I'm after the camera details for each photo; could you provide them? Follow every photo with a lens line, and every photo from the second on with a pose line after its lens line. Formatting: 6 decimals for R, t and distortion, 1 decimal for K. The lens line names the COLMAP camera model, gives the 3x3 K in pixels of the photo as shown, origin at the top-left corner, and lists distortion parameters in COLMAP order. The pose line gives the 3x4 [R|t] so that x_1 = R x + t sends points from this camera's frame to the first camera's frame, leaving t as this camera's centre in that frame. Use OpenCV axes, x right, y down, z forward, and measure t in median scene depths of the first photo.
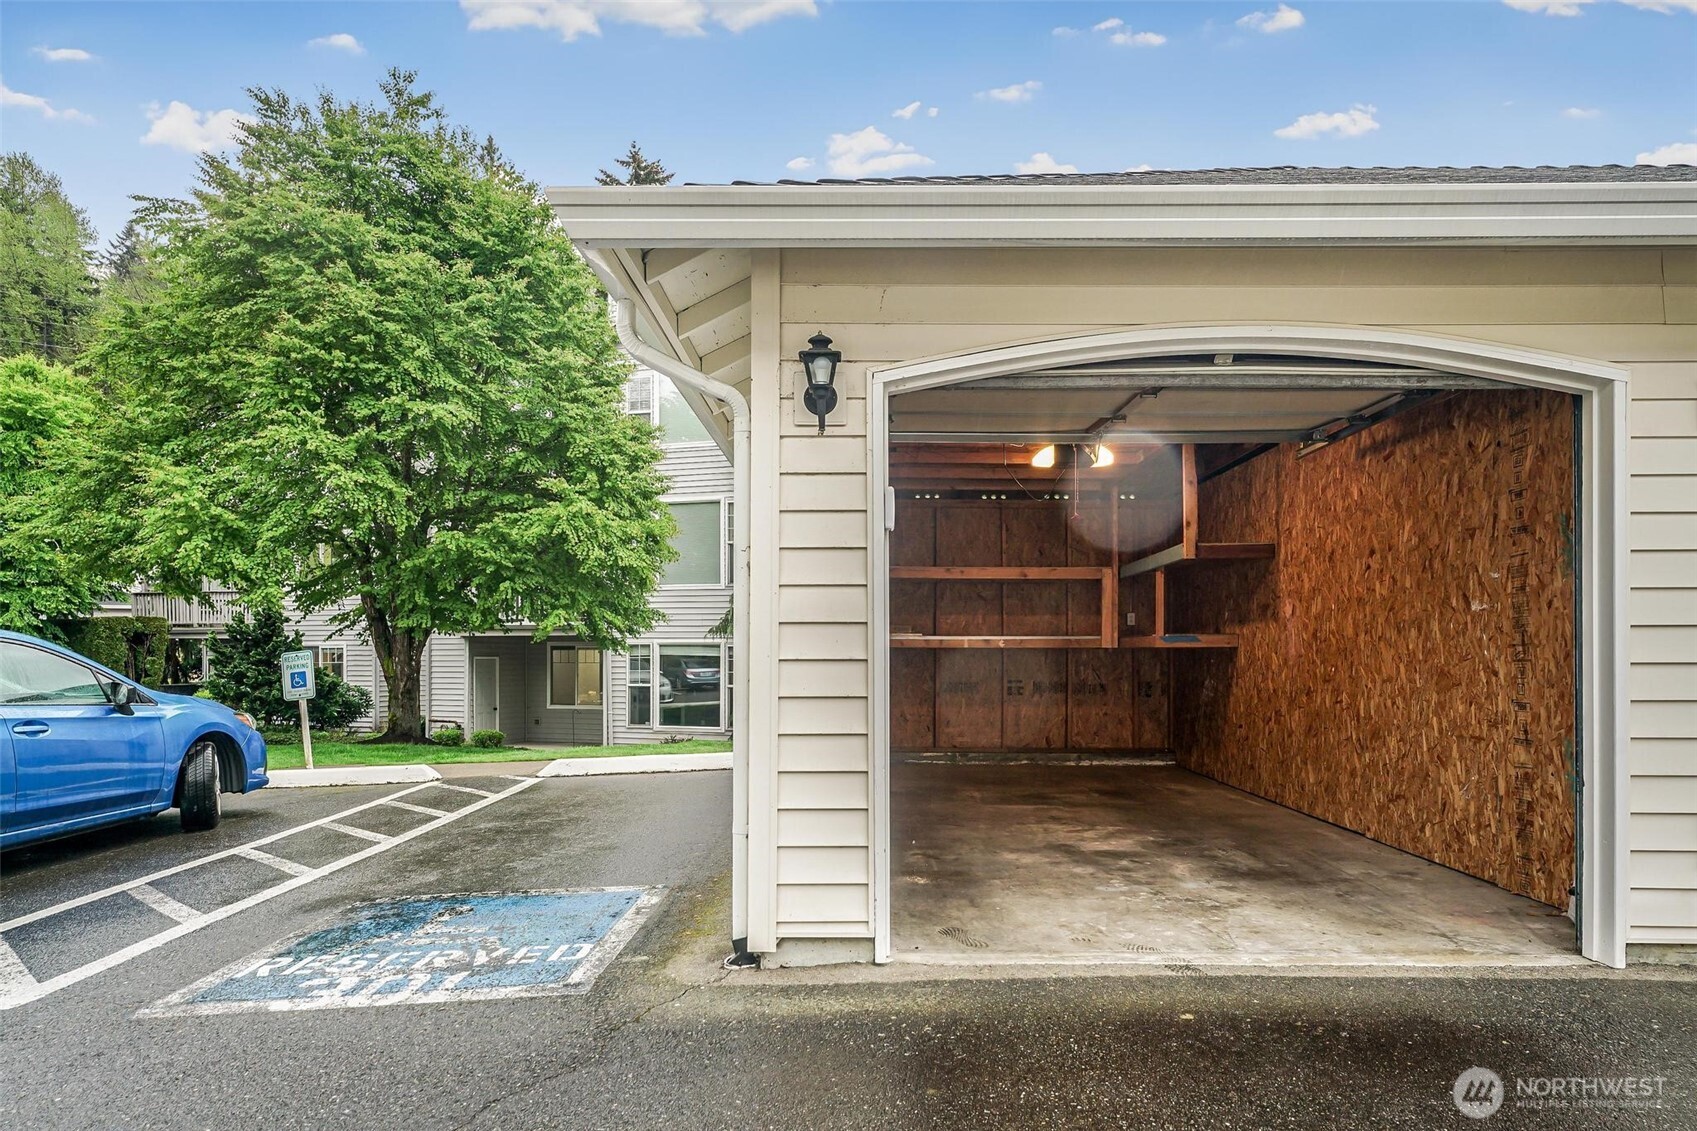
lens RADIAL K [[1013.4, 0, 844.3], [0, 1013.4, 652.8], [0, 0, 1]] dist [0.000357, 0.000026]
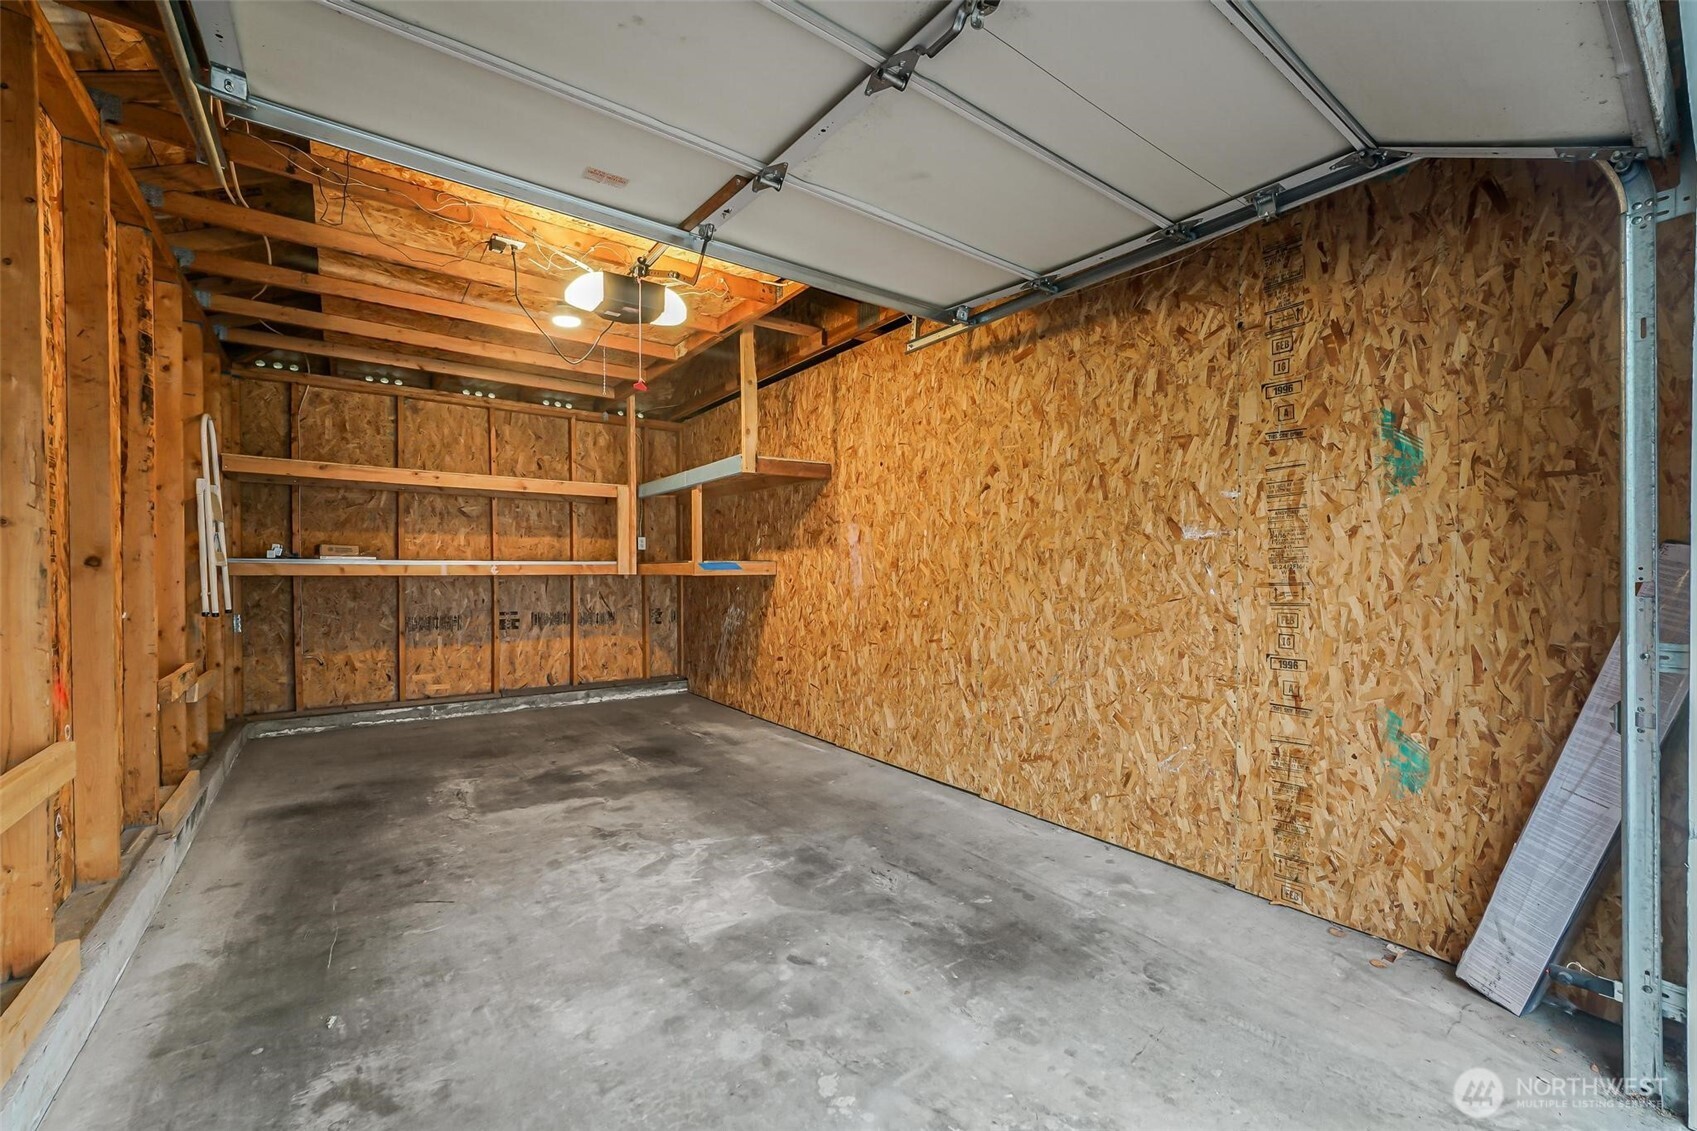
lens RADIAL K [[686.9, 0, 846.9], [0, 686.9, 578.3], [0, 0, 1]] dist [-0.002534, -0.000109]
pose [[0.789460, -0.010244, 0.613717, 0.043673], [0.001589, 0.999891, 0.014646, -0.010761], [-0.613800, -0.010587, 0.789390, 0.419272]]
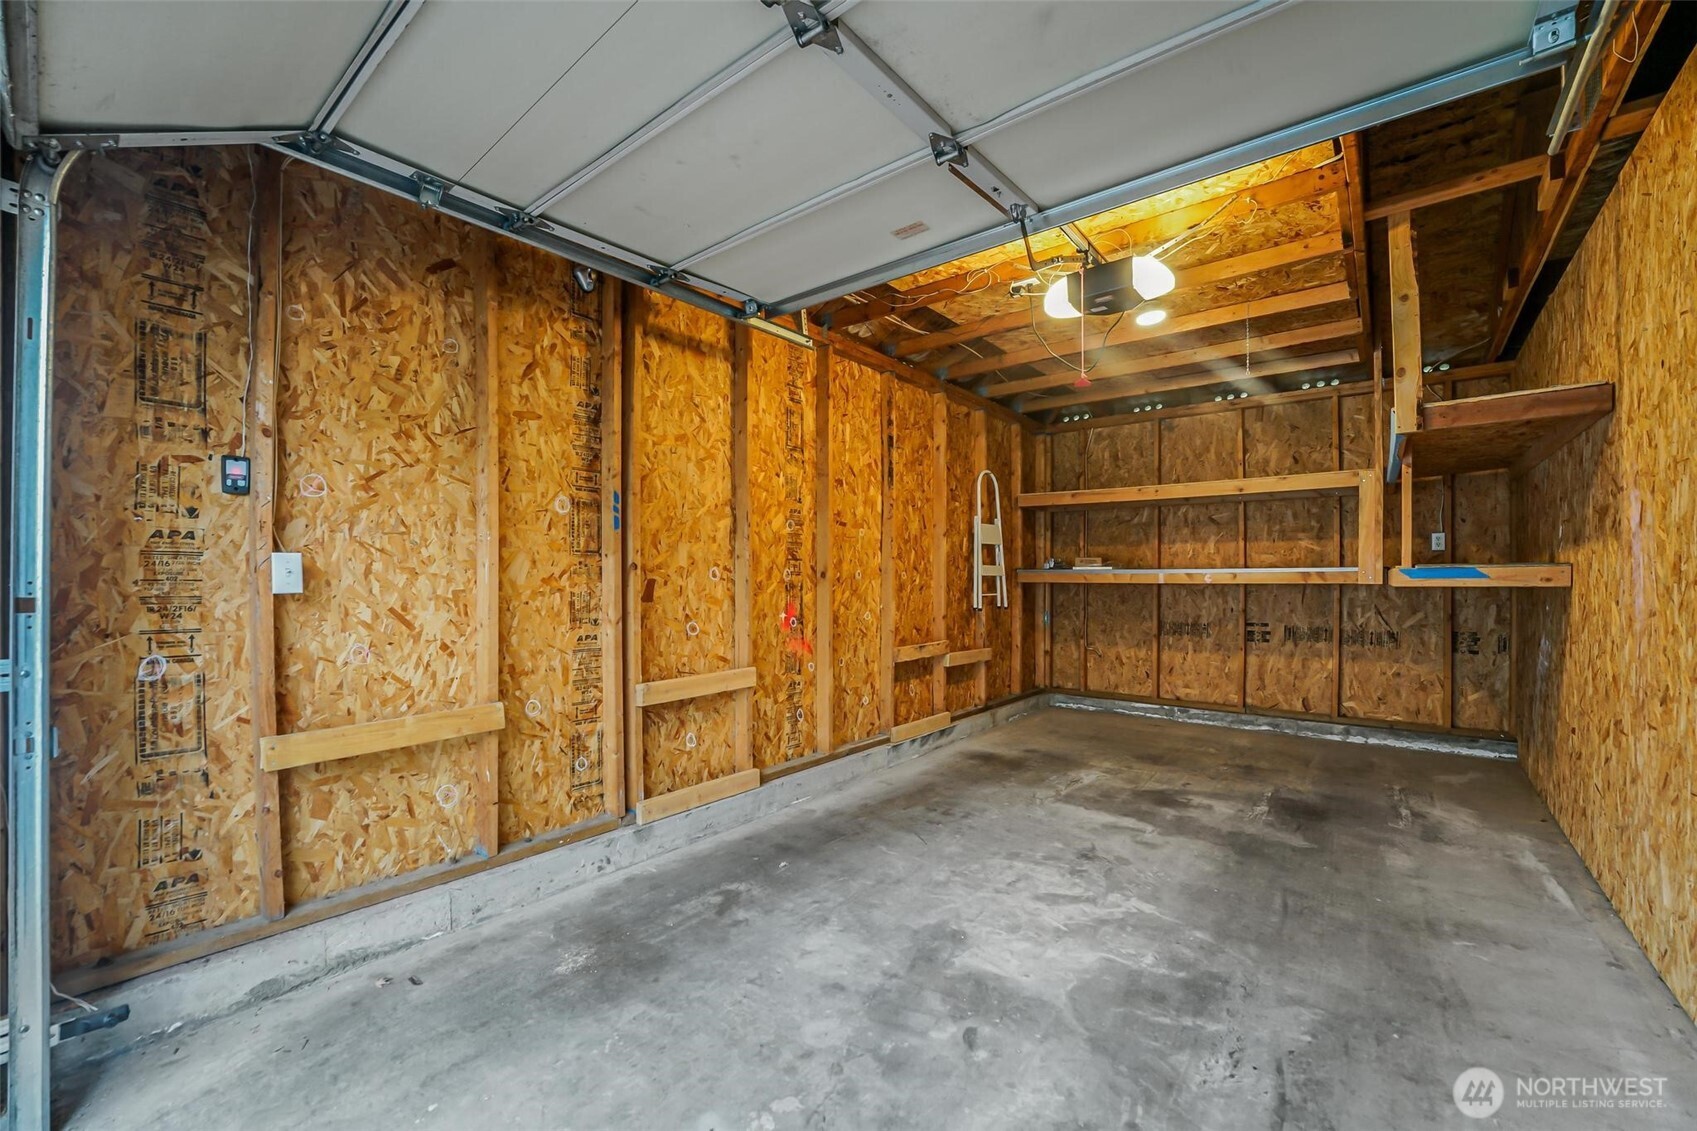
lens RADIAL K [[692.3, 0, 852.6], [0, 692.3, 580.0], [0, 0, 1]] dist [-0.028646, 0.004073]
pose [[0.798911, -0.001878, -0.601446, 0.273516], [0.004893, 0.999982, 0.003378, -0.011595], [0.601429, -0.005641, 0.798906, 0.433442]]
